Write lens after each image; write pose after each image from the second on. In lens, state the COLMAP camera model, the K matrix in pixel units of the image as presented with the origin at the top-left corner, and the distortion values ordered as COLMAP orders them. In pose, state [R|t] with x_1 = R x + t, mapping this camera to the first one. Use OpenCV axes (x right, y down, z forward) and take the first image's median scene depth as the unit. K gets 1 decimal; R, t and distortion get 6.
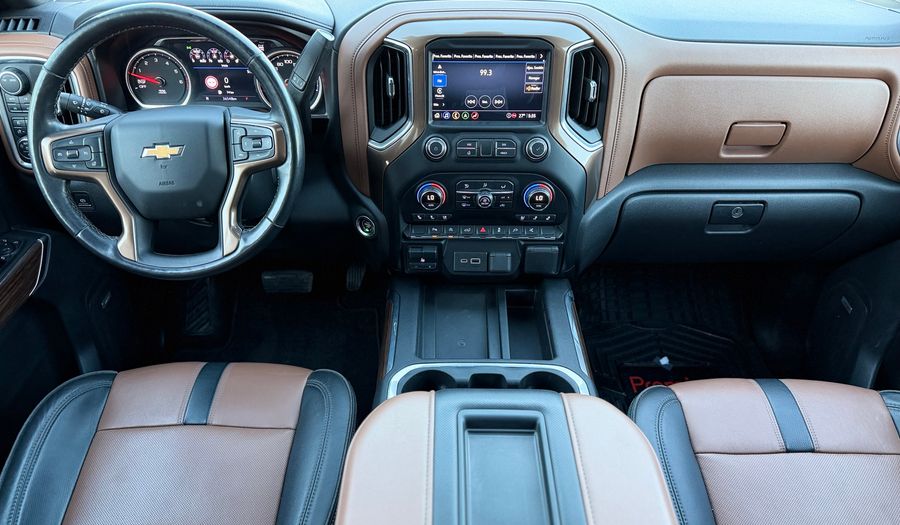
lens RADIAL K [[677.9, 0, 427.3], [0, 677.9, 259.3], [0, 0, 1]] dist [0.042118, -0.005307]
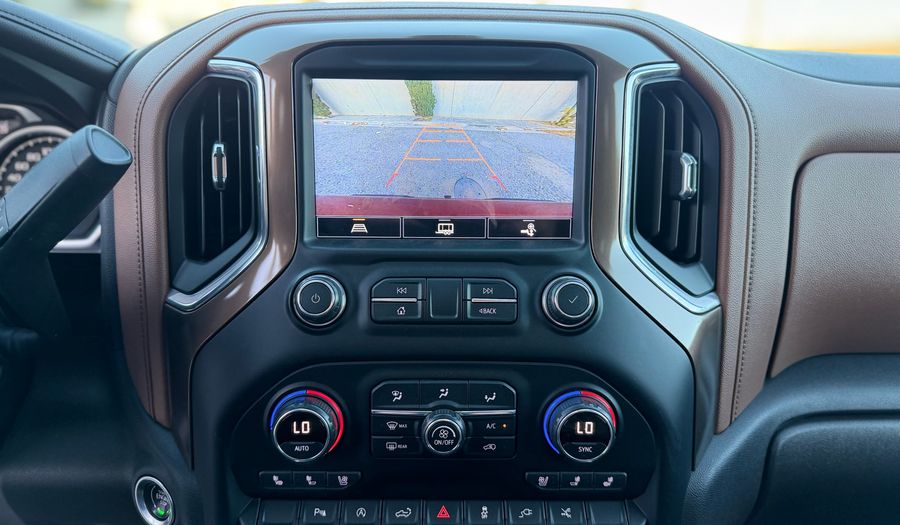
lens RADIAL K [[677.9, 0, 427.3], [0, 677.9, 259.3], [0, 0, 1]] dist [0.042118, -0.005307]
pose [[0.999876, -0.000782, 0.015728, 0.069538], [0.006061, 0.940953, -0.338484, -0.049729], [-0.014534, 0.338537, 0.940841, 0.605170]]
